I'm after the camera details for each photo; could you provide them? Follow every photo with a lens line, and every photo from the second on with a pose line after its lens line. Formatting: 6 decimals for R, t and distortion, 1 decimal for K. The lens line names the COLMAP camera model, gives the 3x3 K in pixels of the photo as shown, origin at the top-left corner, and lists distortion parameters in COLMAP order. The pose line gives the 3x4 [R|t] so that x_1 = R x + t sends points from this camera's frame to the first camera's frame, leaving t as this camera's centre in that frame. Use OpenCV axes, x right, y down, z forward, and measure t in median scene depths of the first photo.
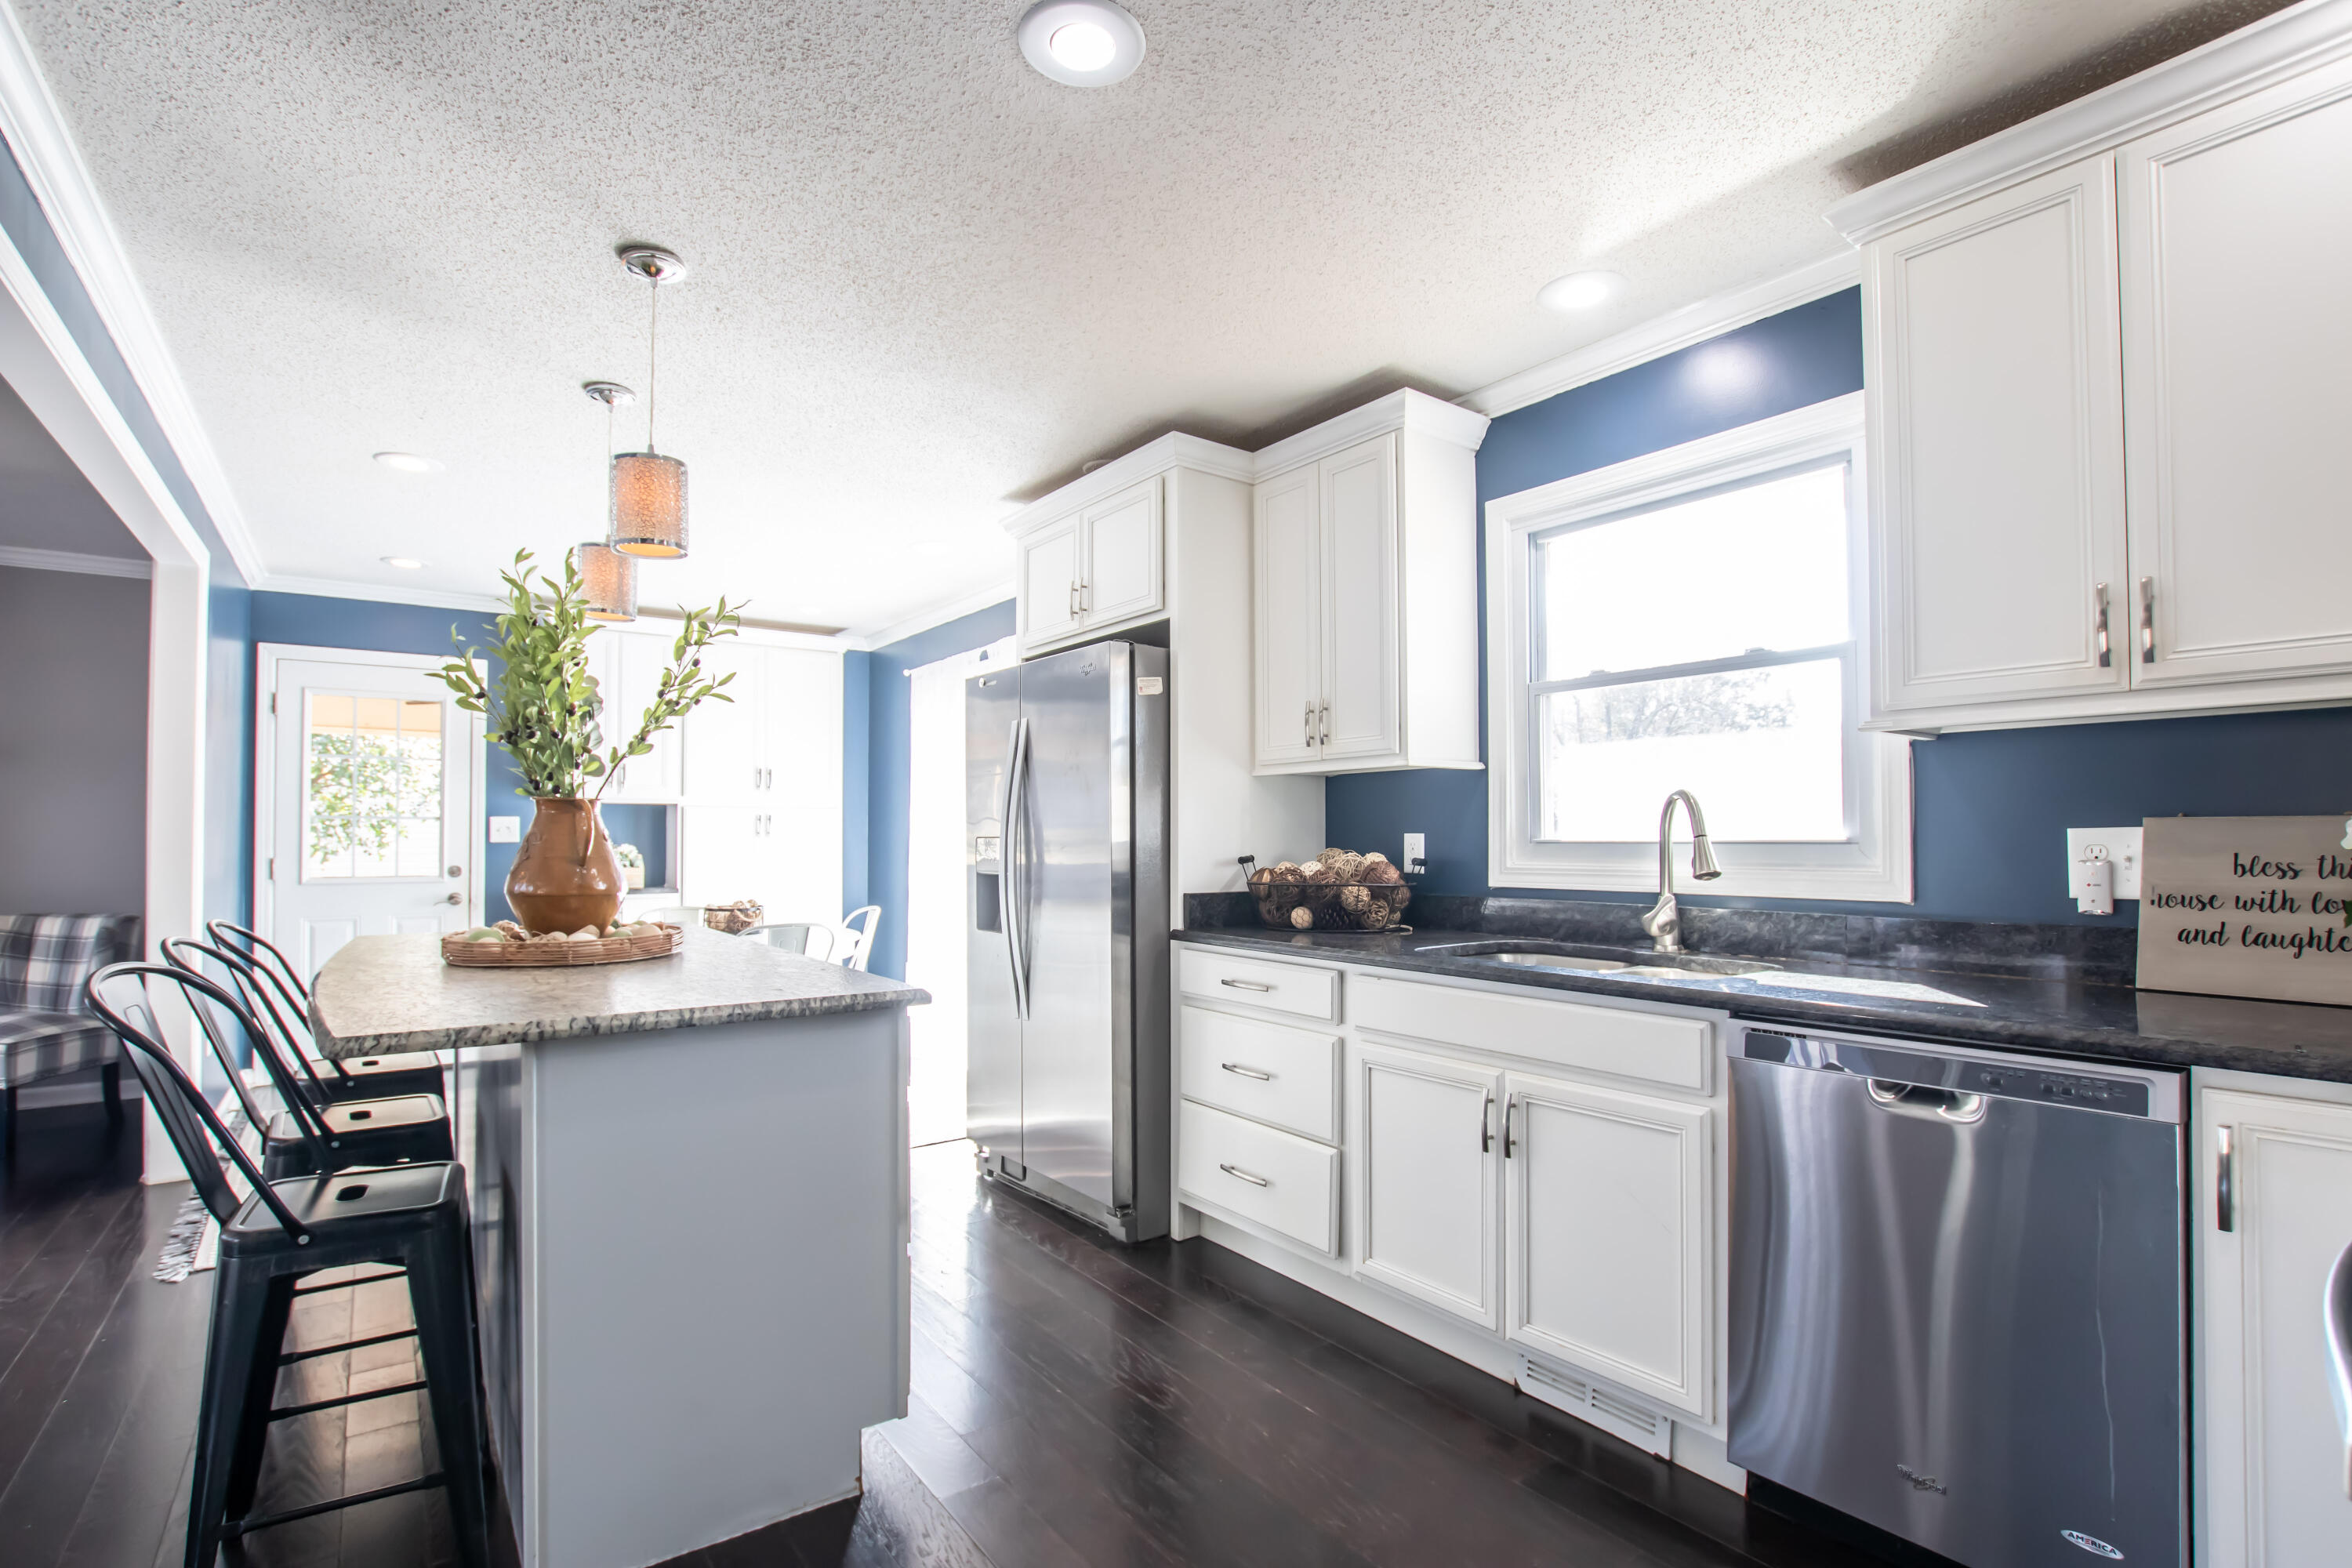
lens RADIAL K [[1057.0, 0, 1163.0], [0, 1057.0, 823.1], [0, 0, 1]] dist [-0.033102, -0.000138]
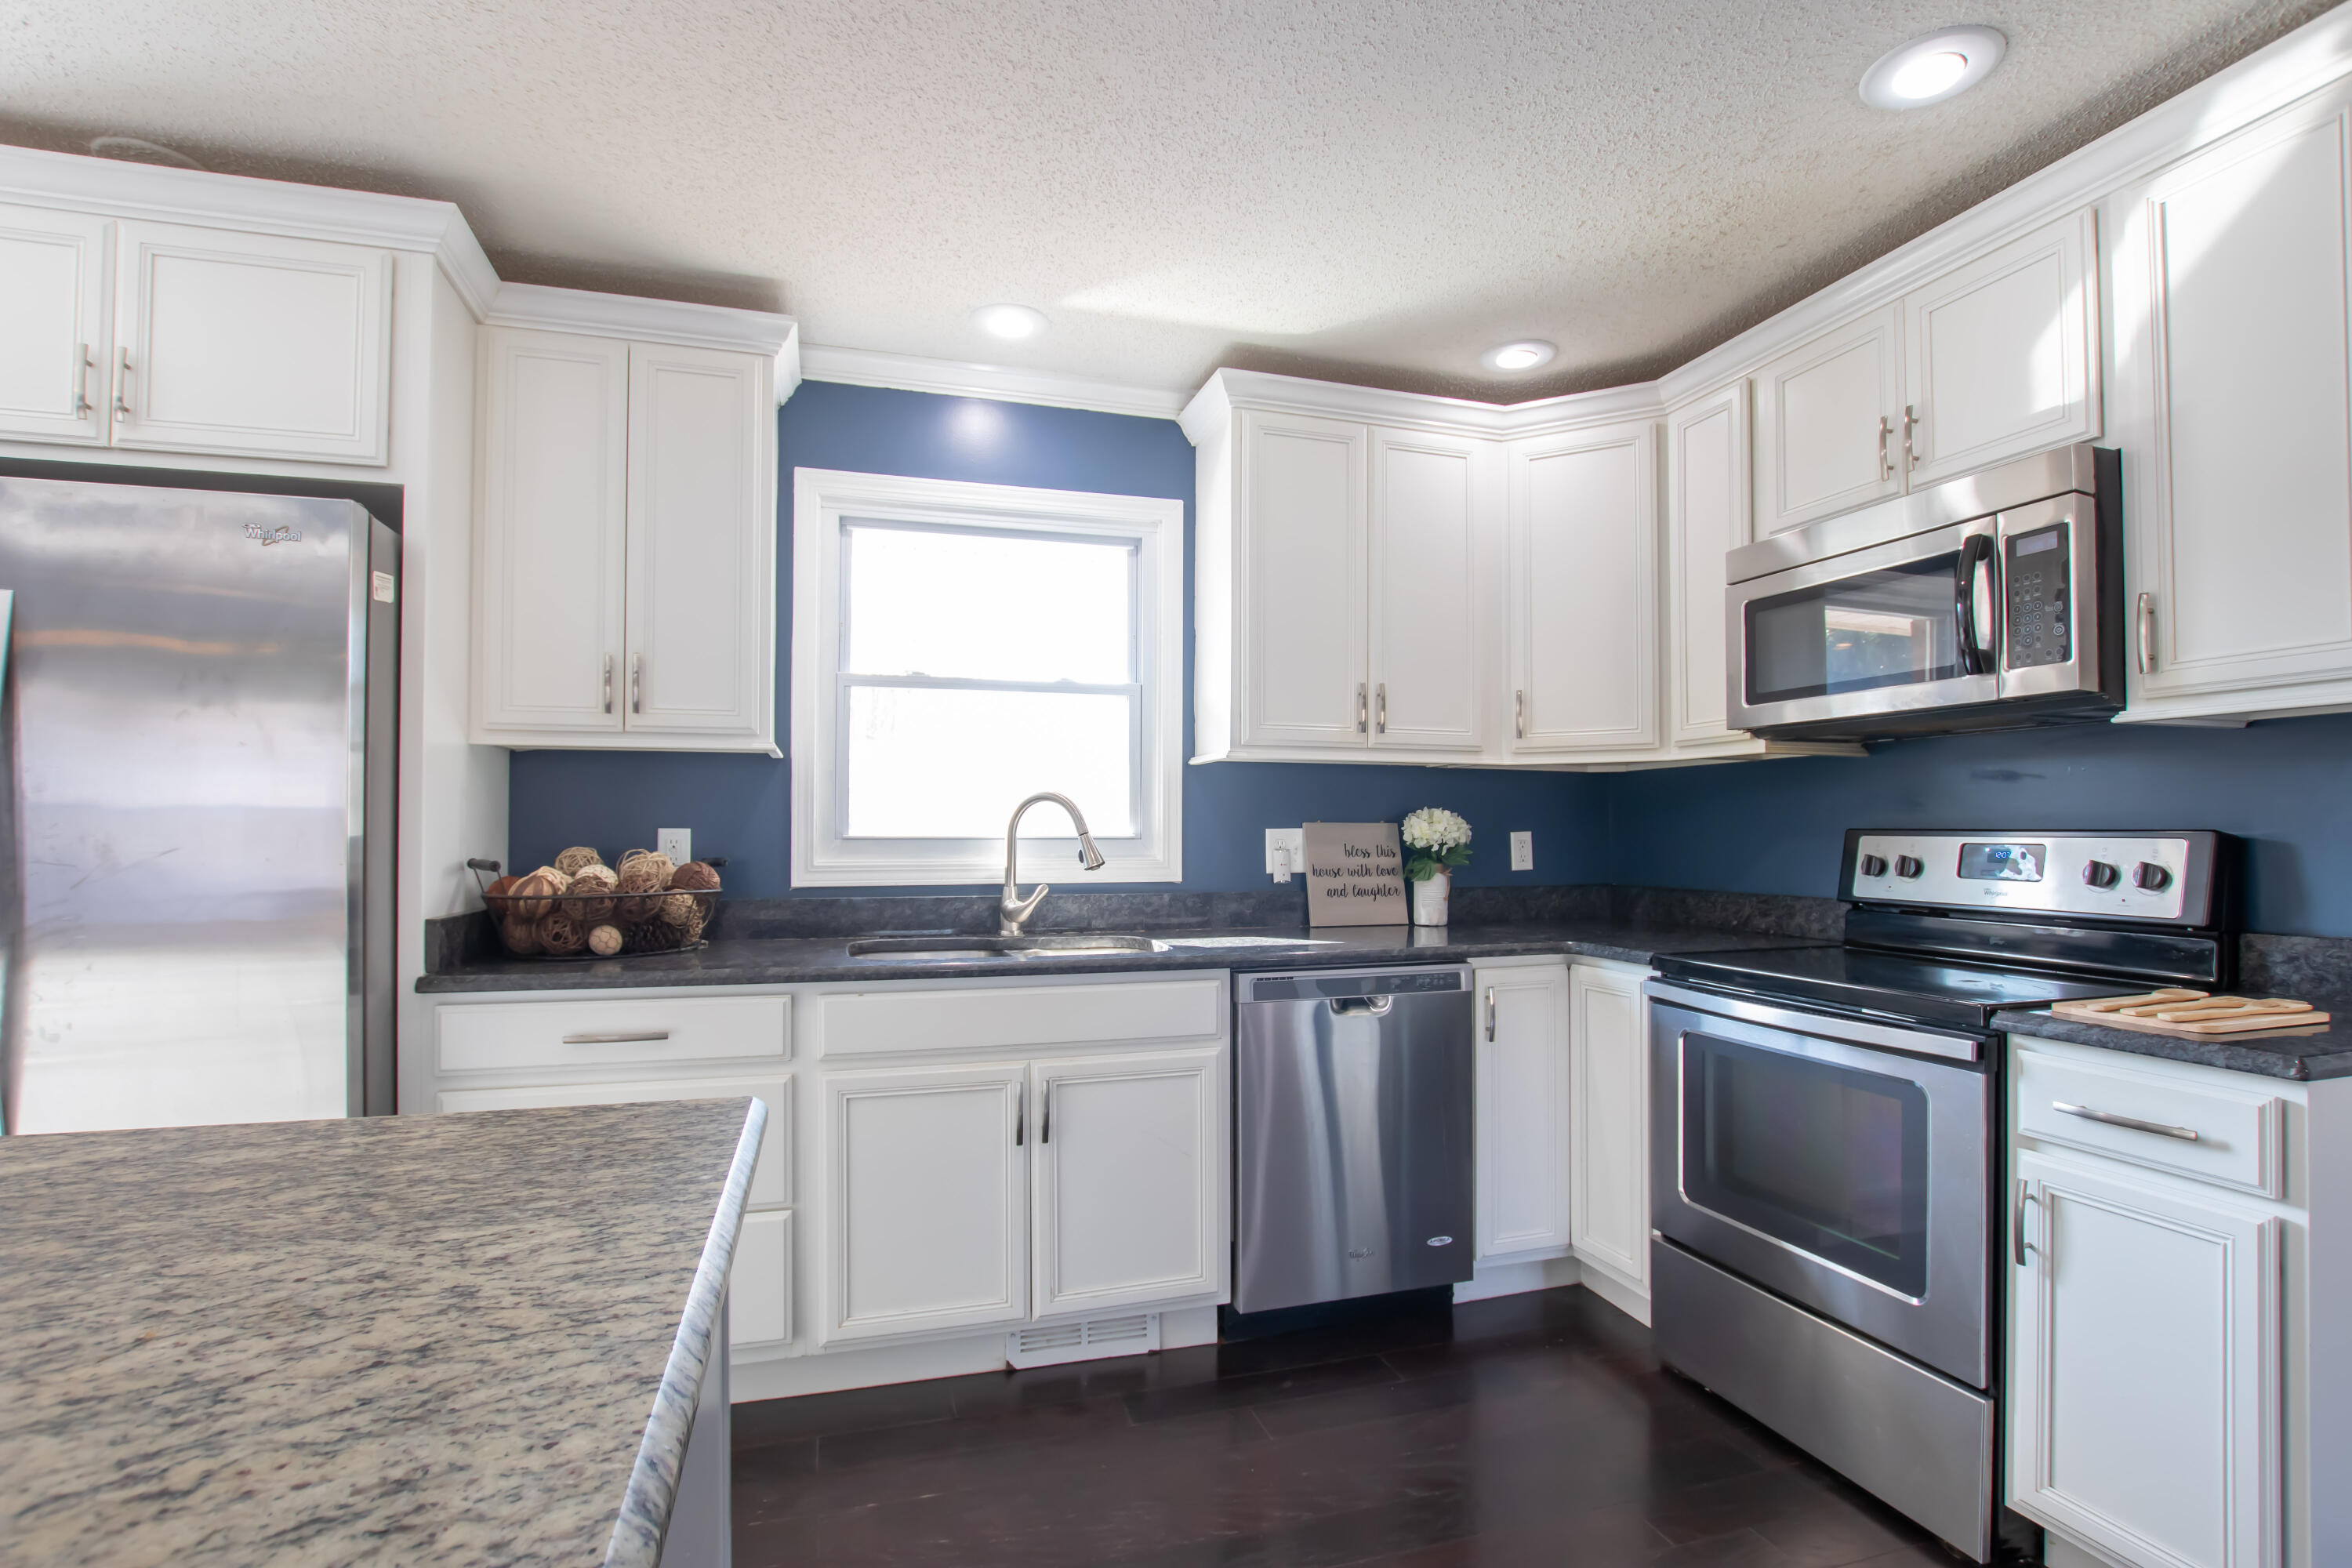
lens RADIAL K [[1057.0, 0, 1163.0], [0, 1057.0, 823.1], [0, 0, 1]] dist [-0.033102, -0.000138]
pose [[0.350305, 0.008786, 0.936595, -0.576650], [-0.014839, 0.999883, -0.003829, 0.004077], [-0.936518, -0.012557, 0.350394, 0.499495]]
